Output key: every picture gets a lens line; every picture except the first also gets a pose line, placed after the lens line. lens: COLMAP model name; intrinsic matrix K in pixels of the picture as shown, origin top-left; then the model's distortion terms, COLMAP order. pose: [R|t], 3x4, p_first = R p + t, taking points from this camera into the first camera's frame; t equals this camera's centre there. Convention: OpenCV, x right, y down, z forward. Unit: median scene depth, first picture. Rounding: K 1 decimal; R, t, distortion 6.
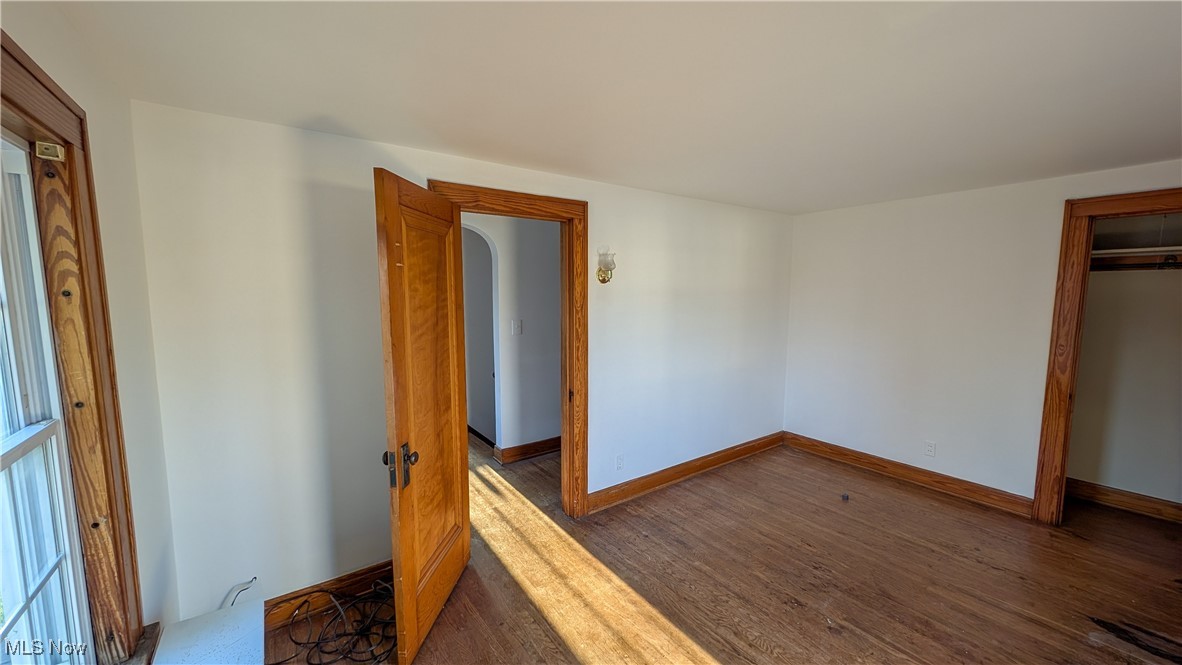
lens RADIAL K [[449.1, 0, 587.1], [0, 449.1, 334.8], [0, 0, 1]] dist [0.002004, -0.000084]
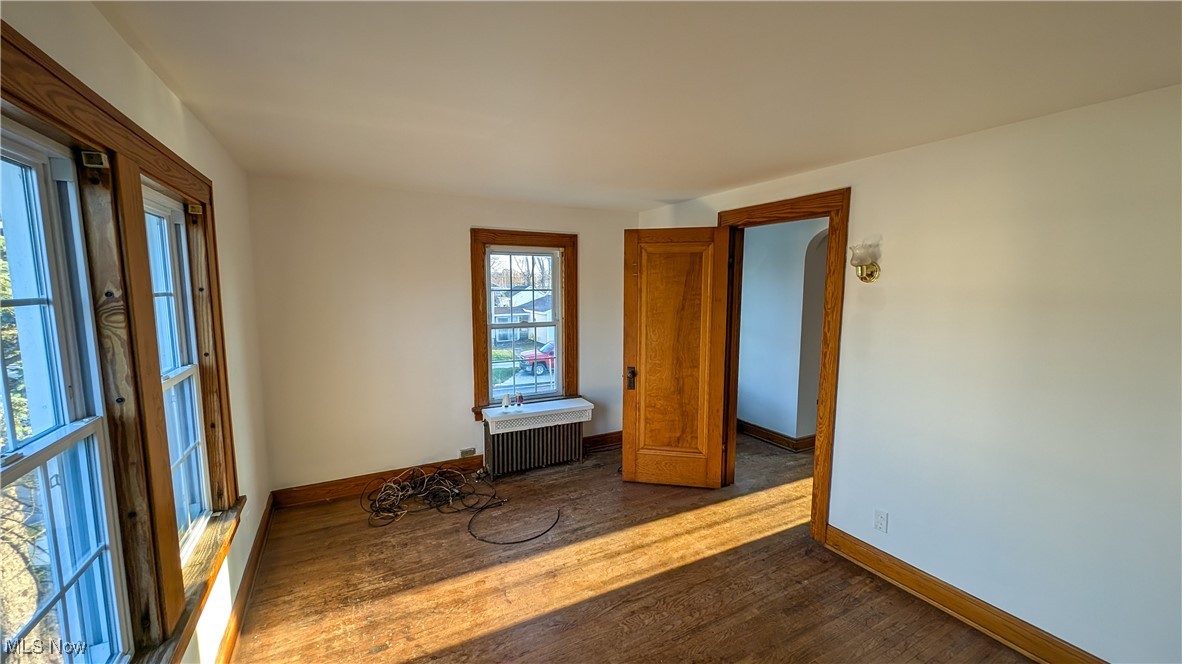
lens RADIAL K [[449.1, 0, 587.1], [0, 449.1, 334.3], [0, 0, 1]] dist [0.002004, -0.000084]
pose [[-0.137757, 0.107884, -0.984573, 0.979333], [-0.105103, 0.986846, 0.122838, -0.073551], [0.984874, 0.120403, -0.124606, 0.666502]]
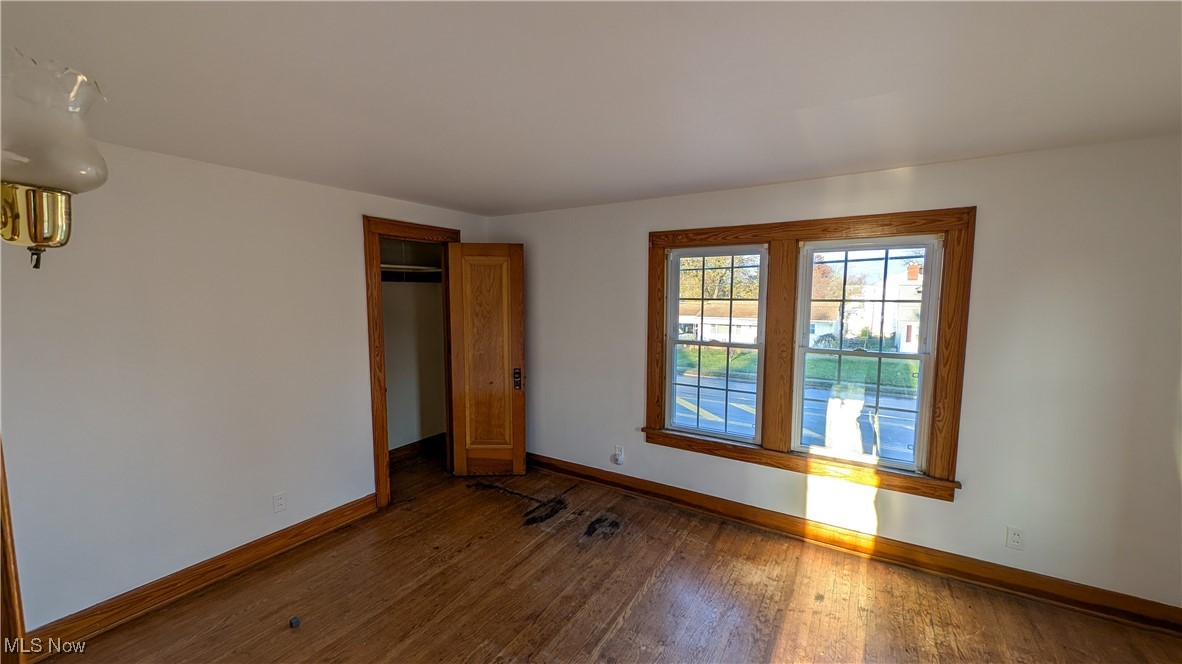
lens RADIAL K [[449.1, 0, 587.1], [0, 449.1, 334.3], [0, 0, 1]] dist [0.002004, -0.000084]
pose [[-0.390082, -0.082378, 0.917088, -0.170426], [0.095909, 0.986937, 0.129447, -0.105350], [-0.915772, 0.138452, -0.377085, 0.961094]]
